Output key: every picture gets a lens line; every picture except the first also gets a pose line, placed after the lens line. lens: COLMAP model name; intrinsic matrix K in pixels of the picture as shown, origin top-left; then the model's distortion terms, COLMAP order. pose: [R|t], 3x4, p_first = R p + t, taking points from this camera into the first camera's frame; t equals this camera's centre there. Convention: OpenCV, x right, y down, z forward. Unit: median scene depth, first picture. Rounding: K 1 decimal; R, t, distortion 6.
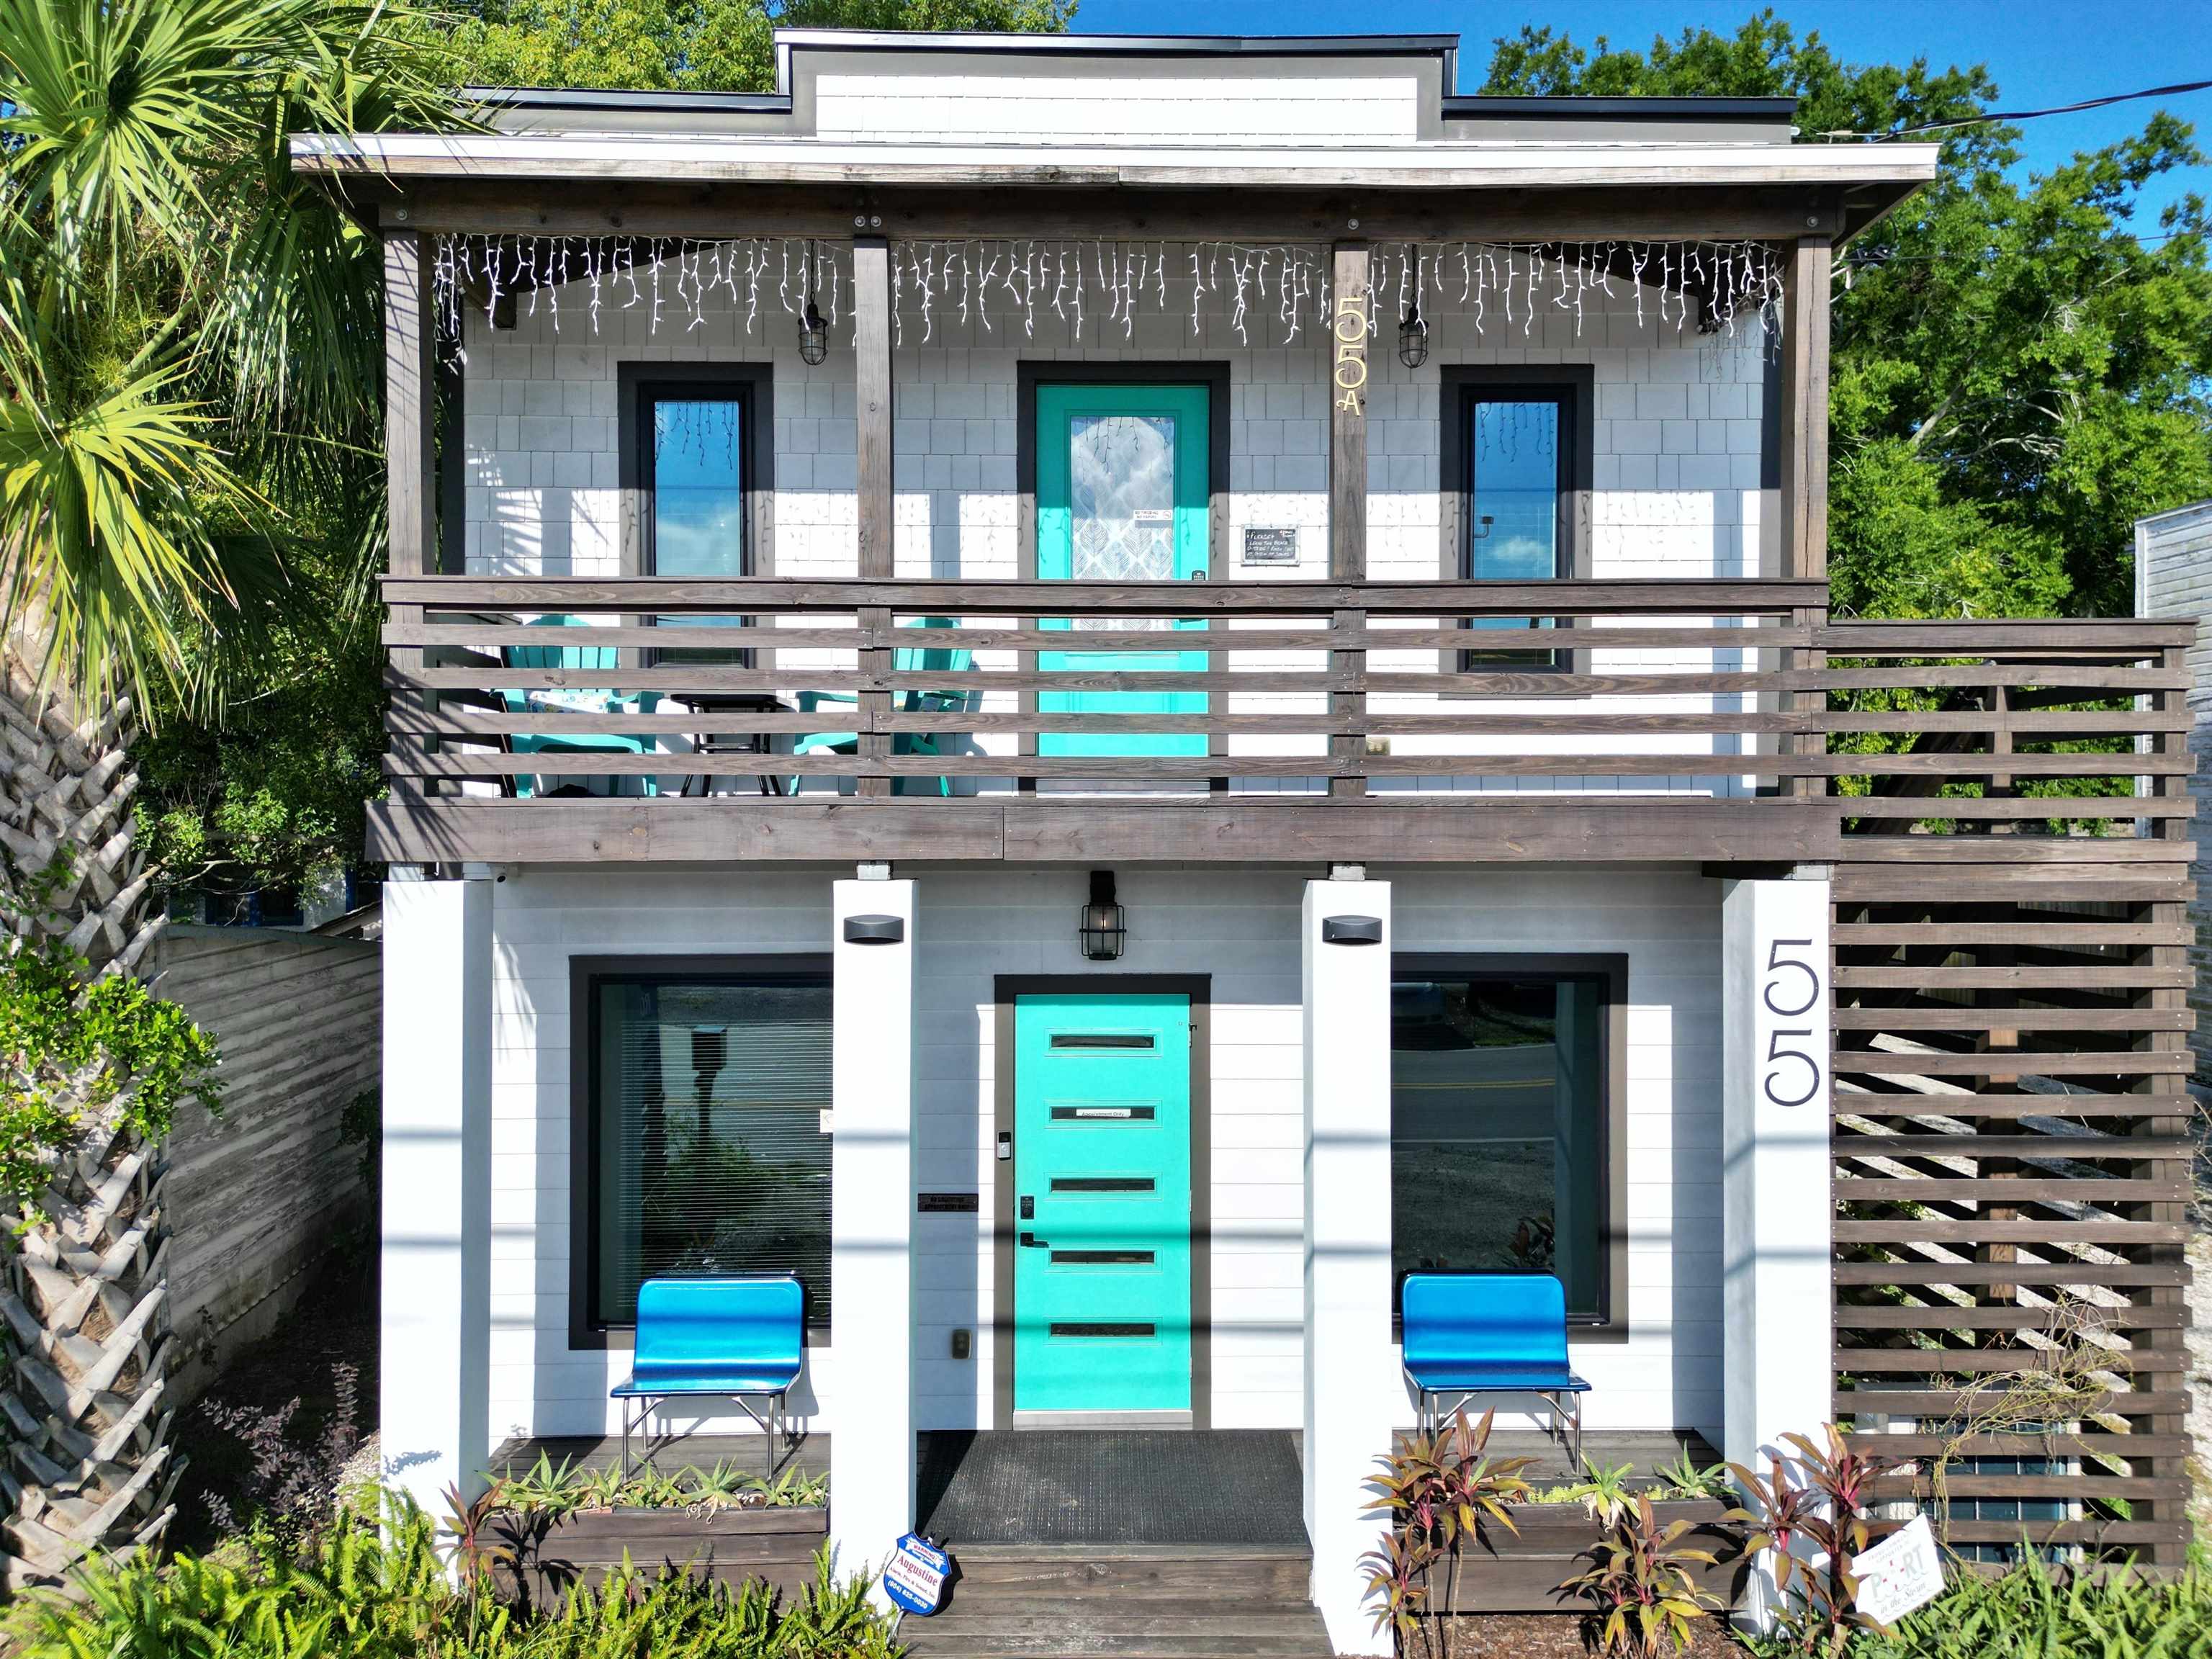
lens RADIAL K [[1626.3, 0, 1106.0], [0, 1626.3, 829.5], [0, 0, 1]] dist [0.055456, -0.037061]
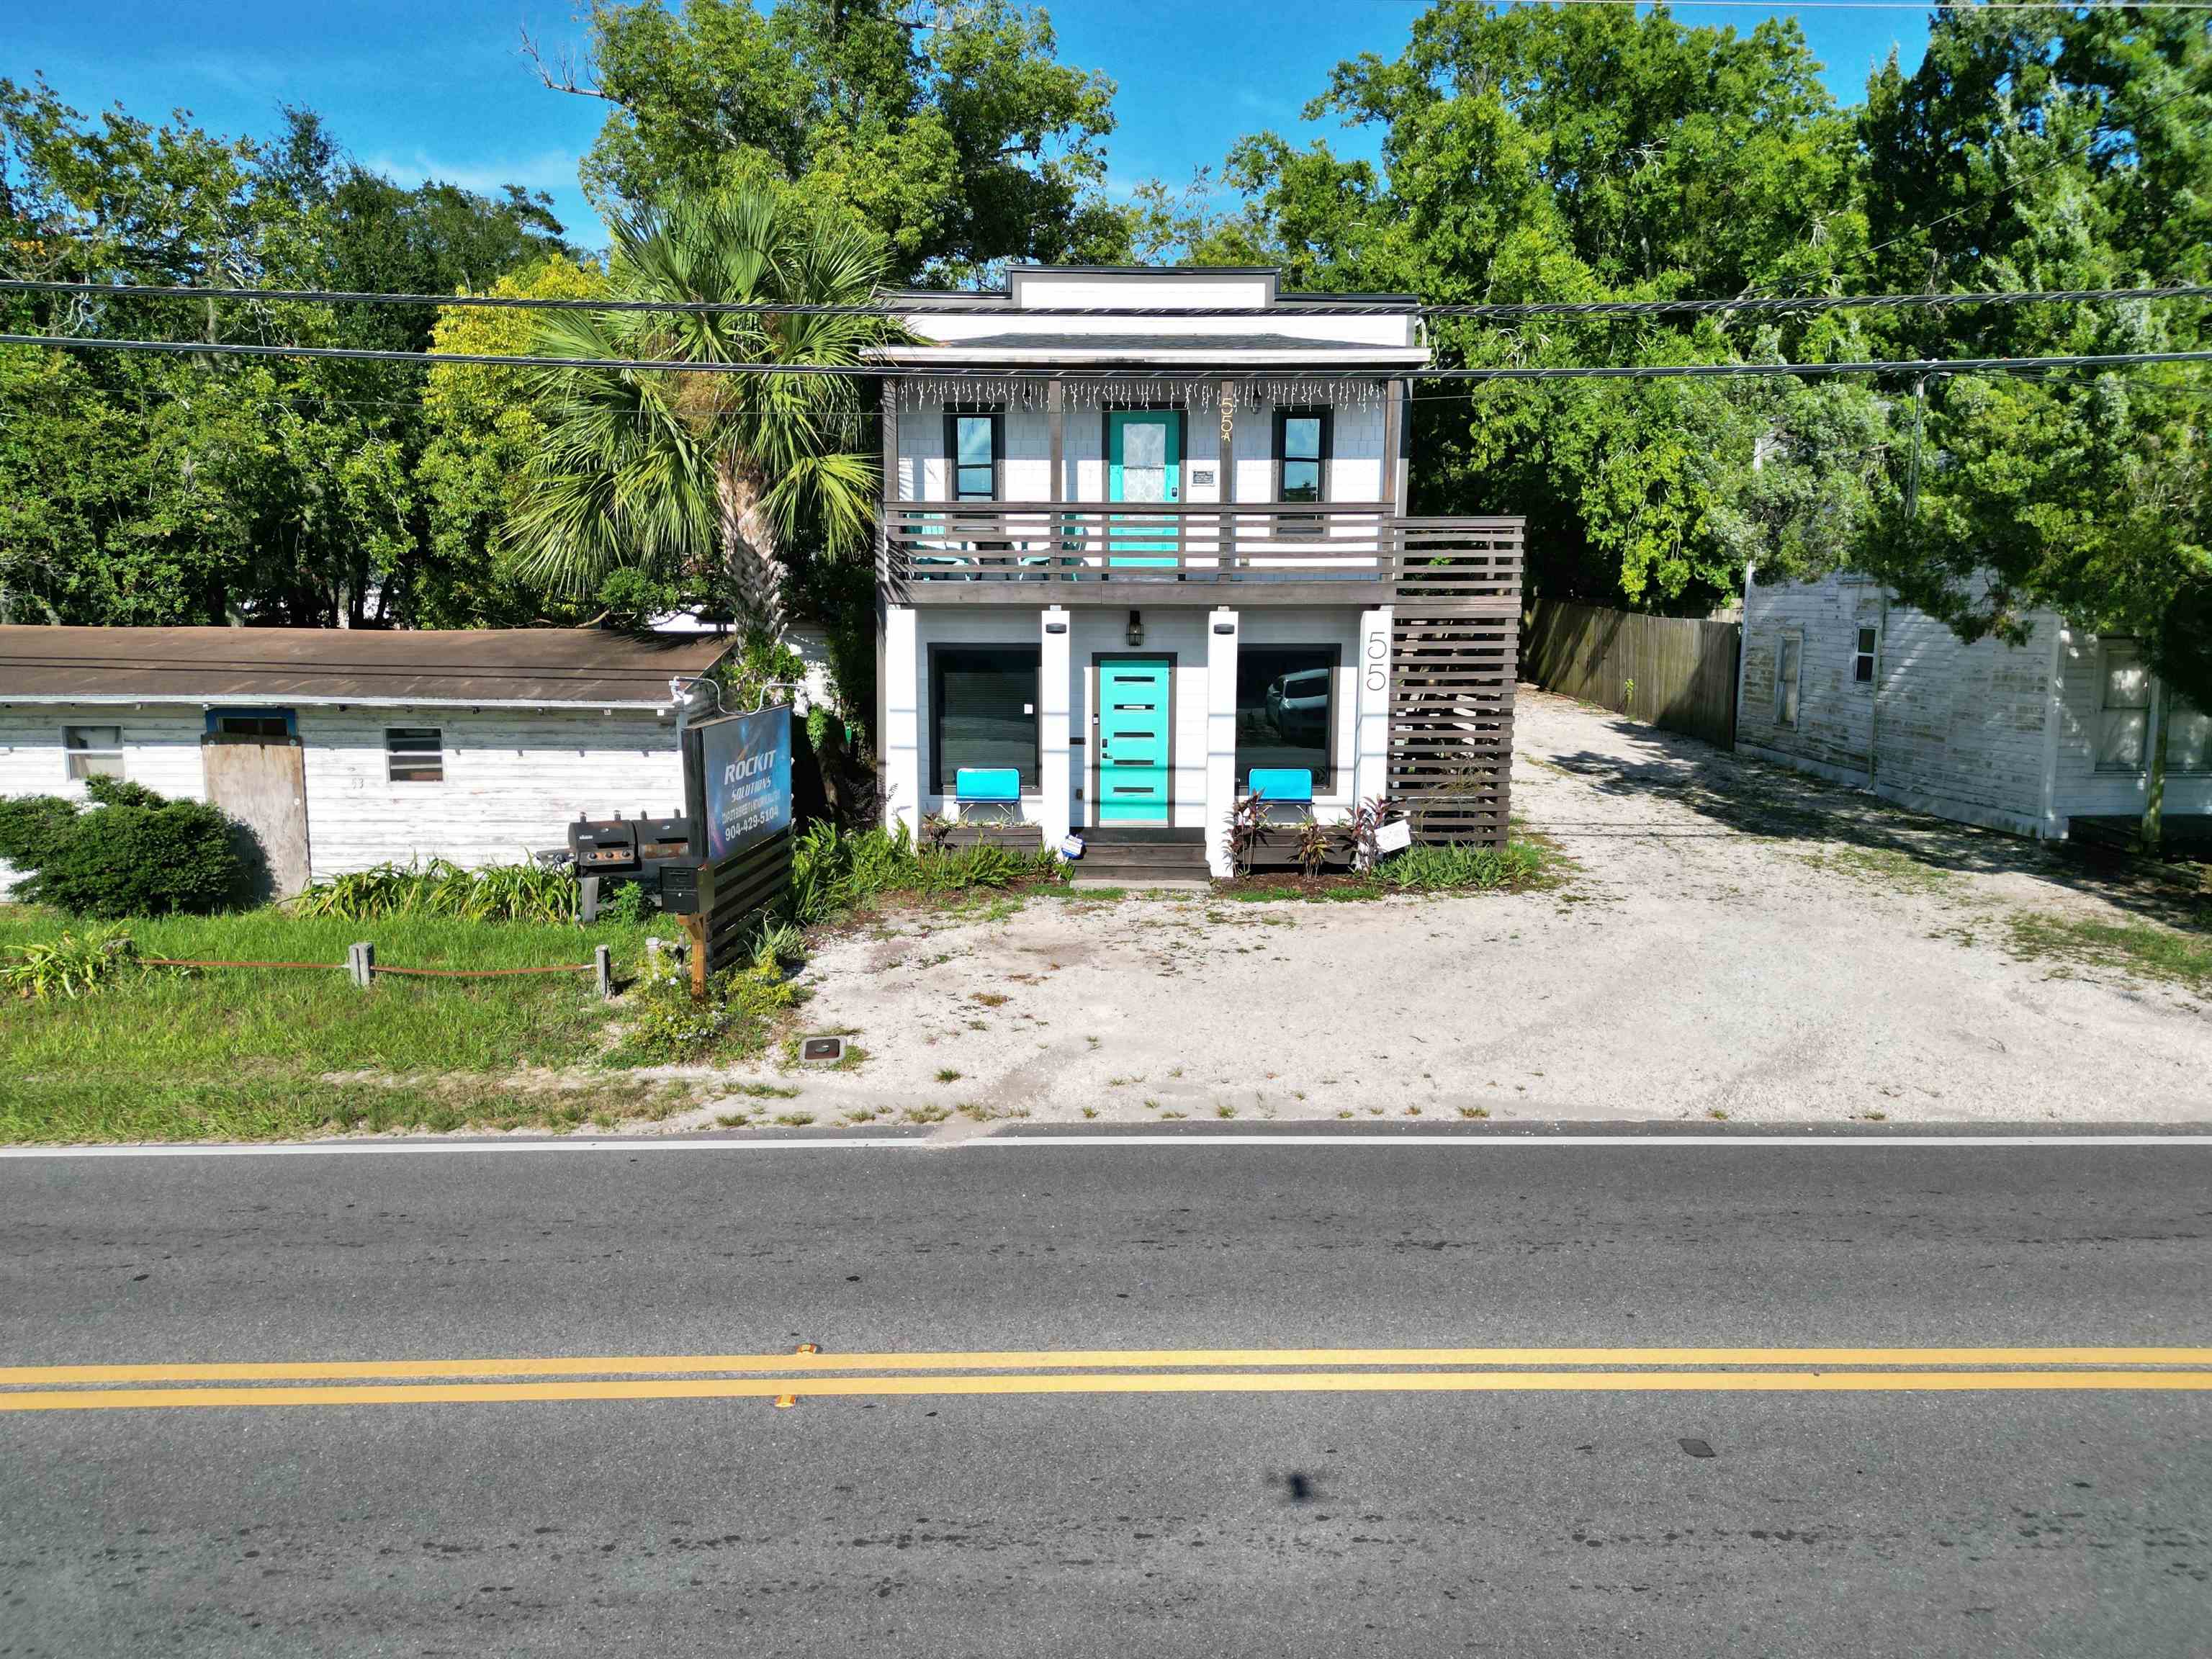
lens RADIAL K [[1566.7, 0, 1106.0], [0, 1566.7, 829.5], [0, 0, 1]] dist [0.101631, -0.105748]
pose [[0.999992, 0.002565, 0.002946, -0.059972], [-0.002901, 0.992727, 0.120351, 0.076632], [-0.002616, -0.120358, 0.992727, -1.686708]]
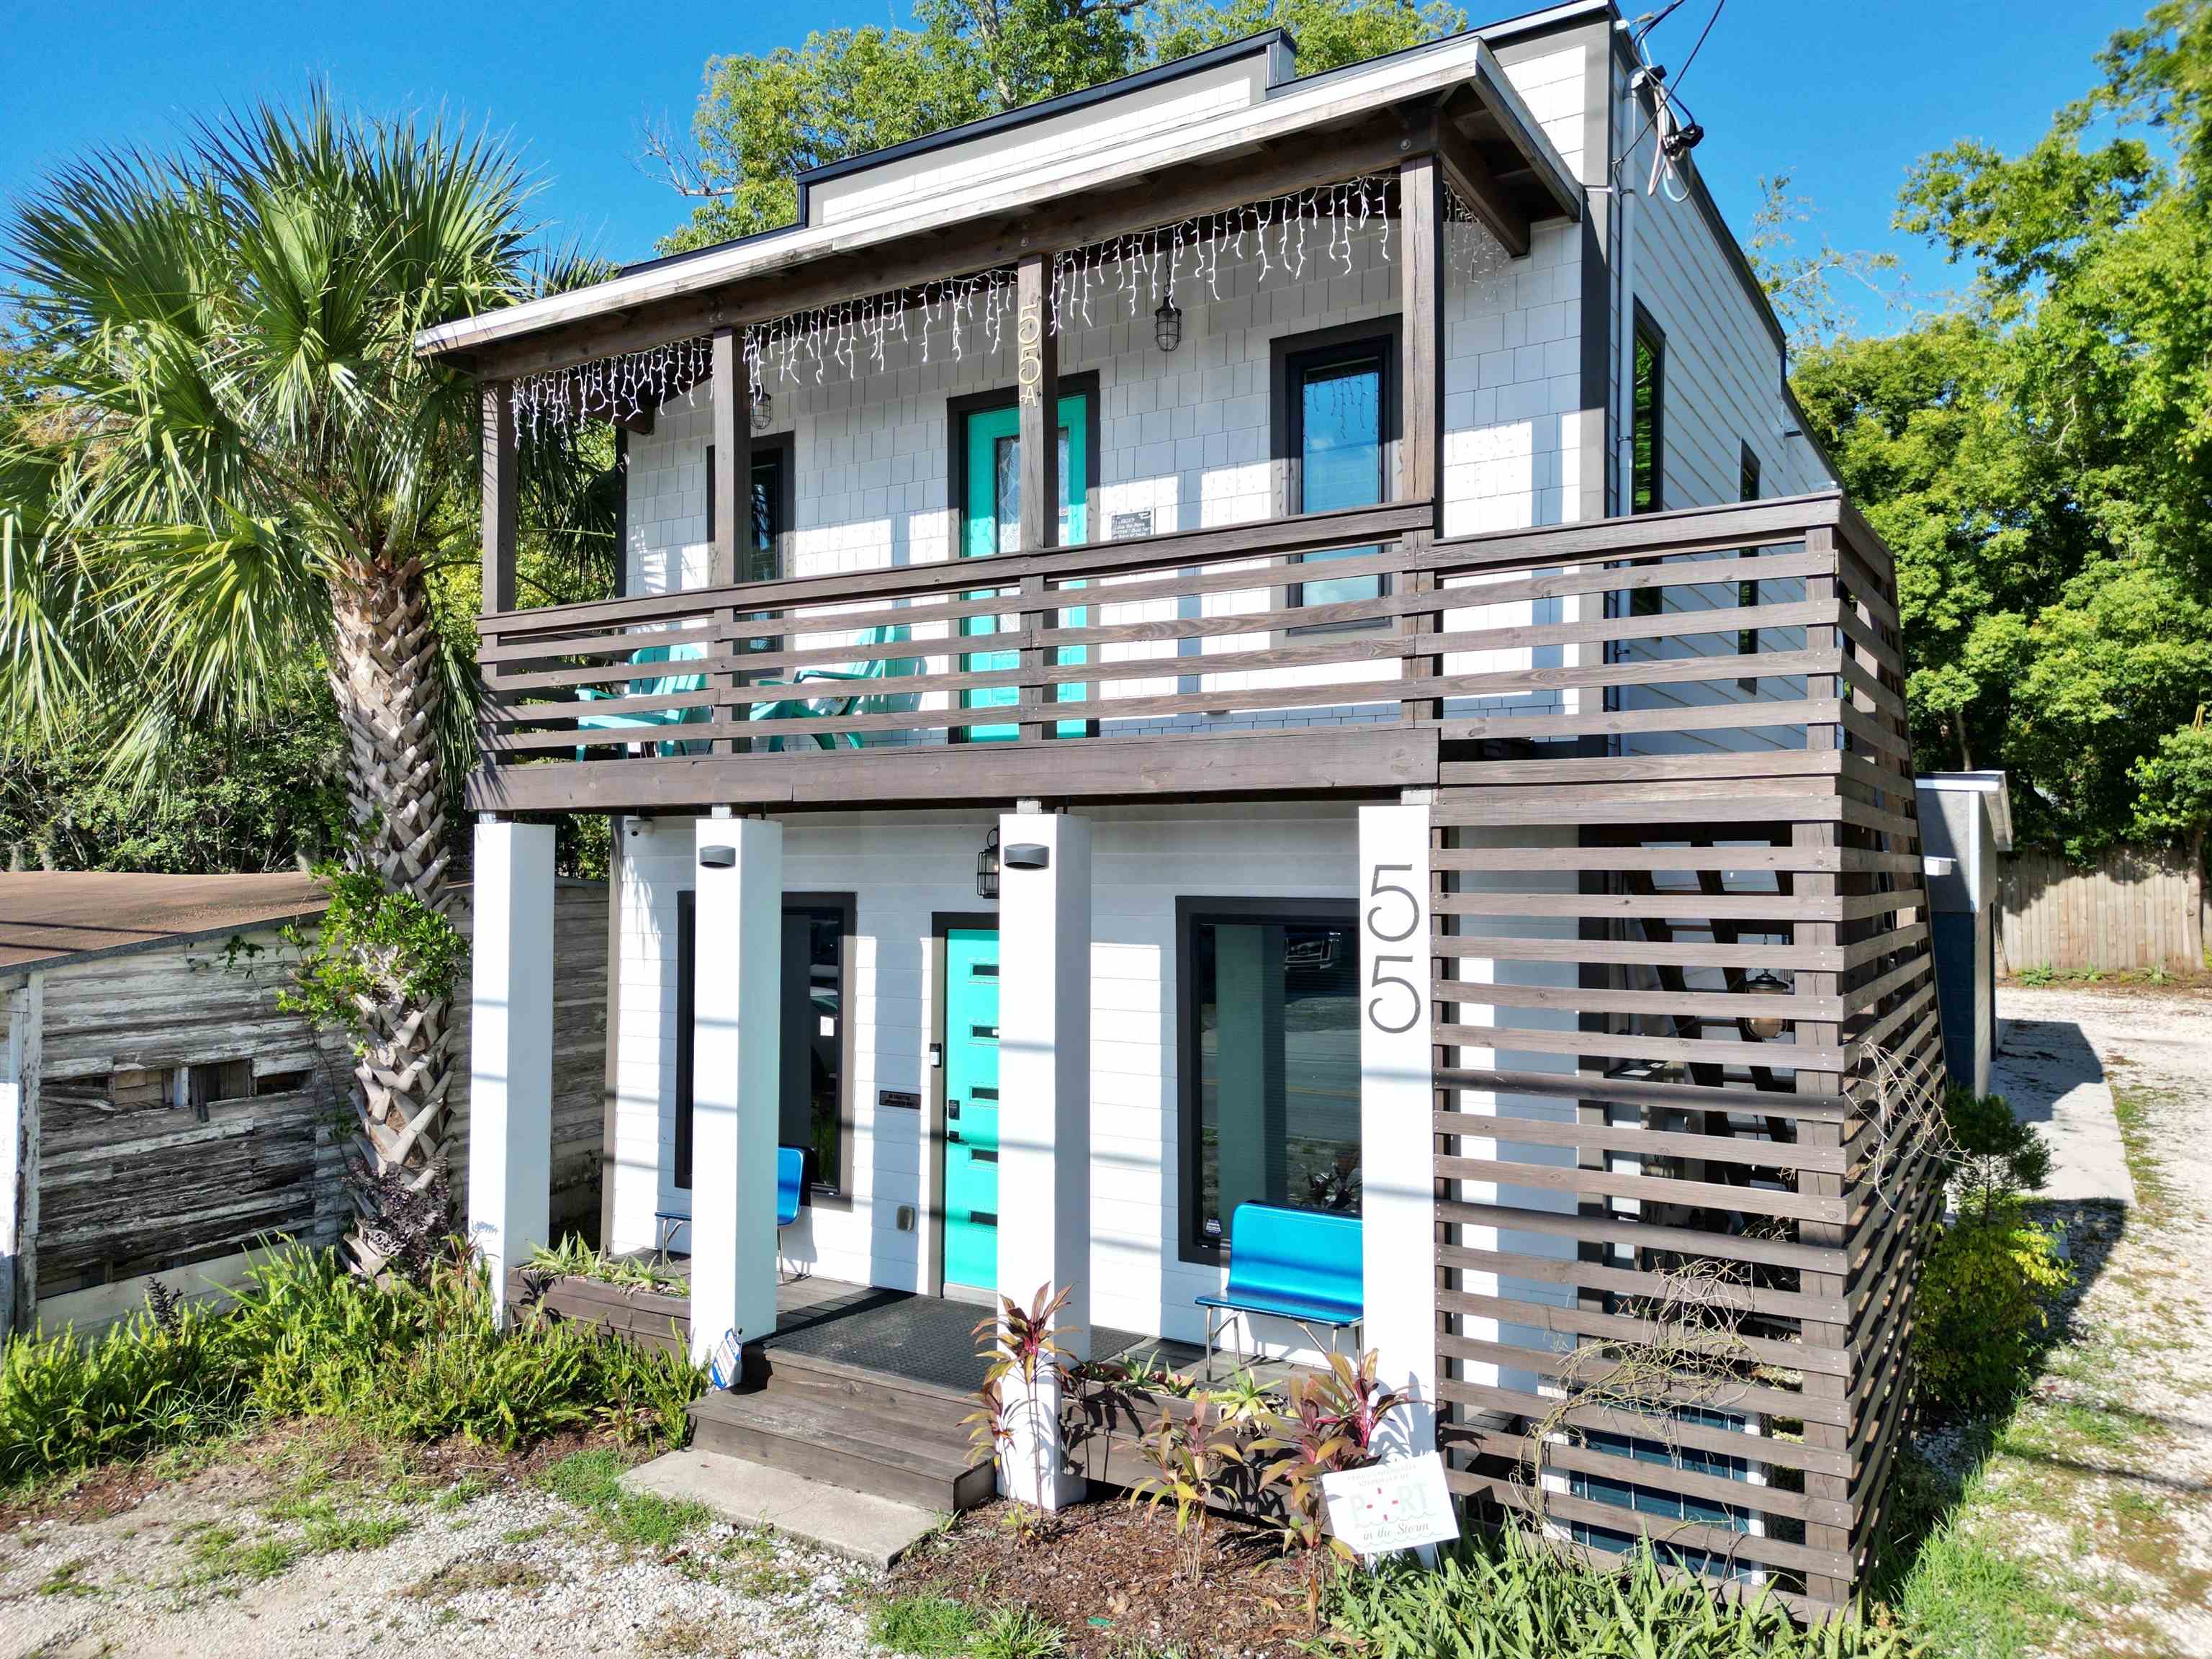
lens RADIAL K [[1626.3, 0, 1106.0], [0, 1626.3, 829.5], [0, 0, 1]] dist [0.055456, -0.037061]
pose [[0.837303, -0.012434, -0.546598, 0.777312], [-0.007594, 0.999380, -0.034366, 0.077593], [0.546686, 0.032925, 0.836690, 0.078073]]
